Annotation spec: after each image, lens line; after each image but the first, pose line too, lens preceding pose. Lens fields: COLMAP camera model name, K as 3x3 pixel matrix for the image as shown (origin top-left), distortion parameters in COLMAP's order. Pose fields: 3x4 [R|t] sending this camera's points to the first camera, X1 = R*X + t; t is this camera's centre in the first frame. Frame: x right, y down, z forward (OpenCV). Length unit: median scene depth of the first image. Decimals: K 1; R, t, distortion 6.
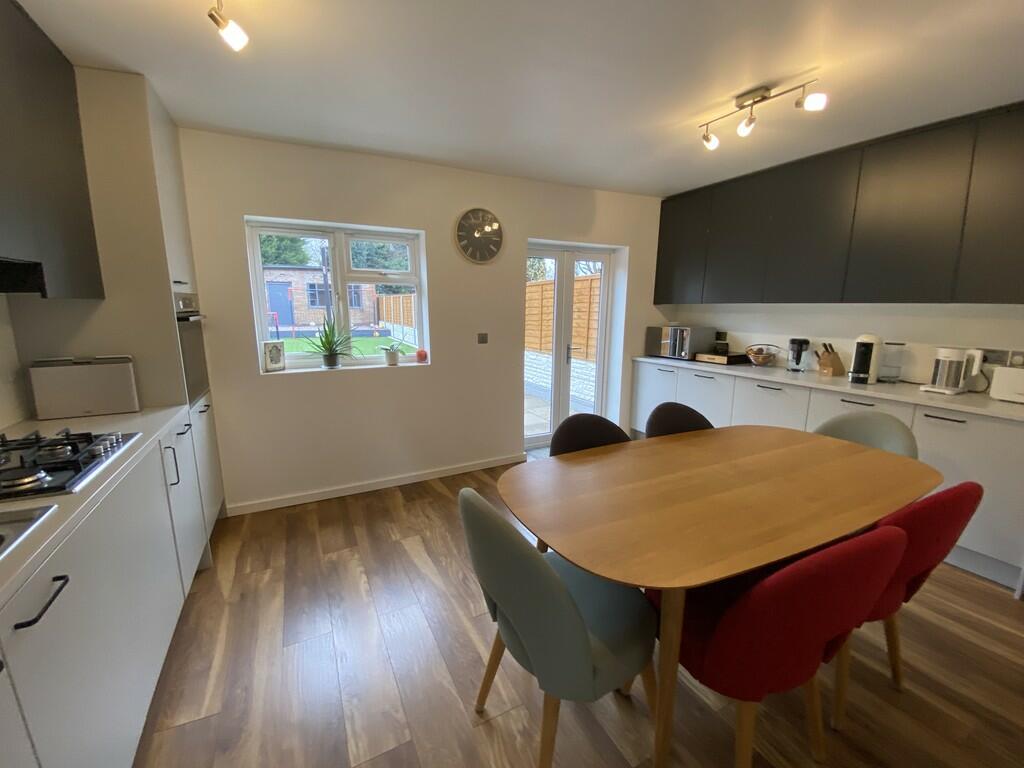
lens RADIAL K [[419.8, 0, 512.0], [0, 419.8, 384.0], [0, 0, 1]] dist [0.001626, -0.014988]
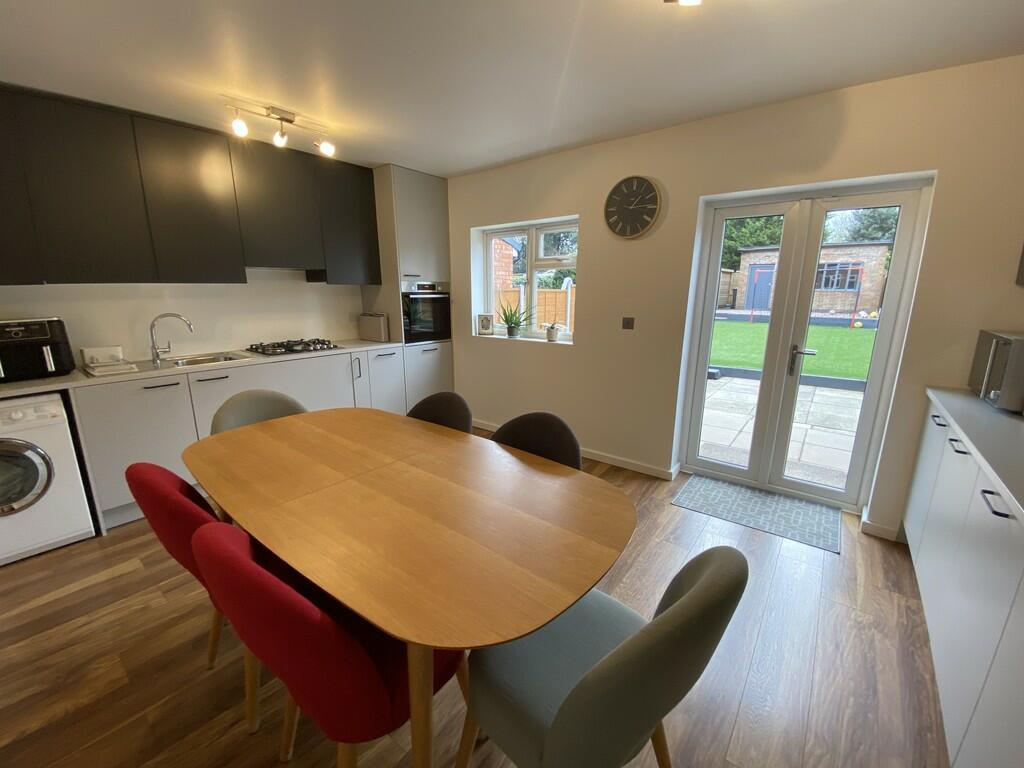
lens RADIAL K [[419.8, 0, 512.0], [0, 419.8, 384.0], [0, 0, 1]] dist [0.001626, -0.014988]
pose [[0.410288, 0.192618, -0.891382, 0.695577], [-0.159094, 0.977569, 0.138014, -0.071095], [0.897971, 0.085188, 0.431729, 0.429021]]
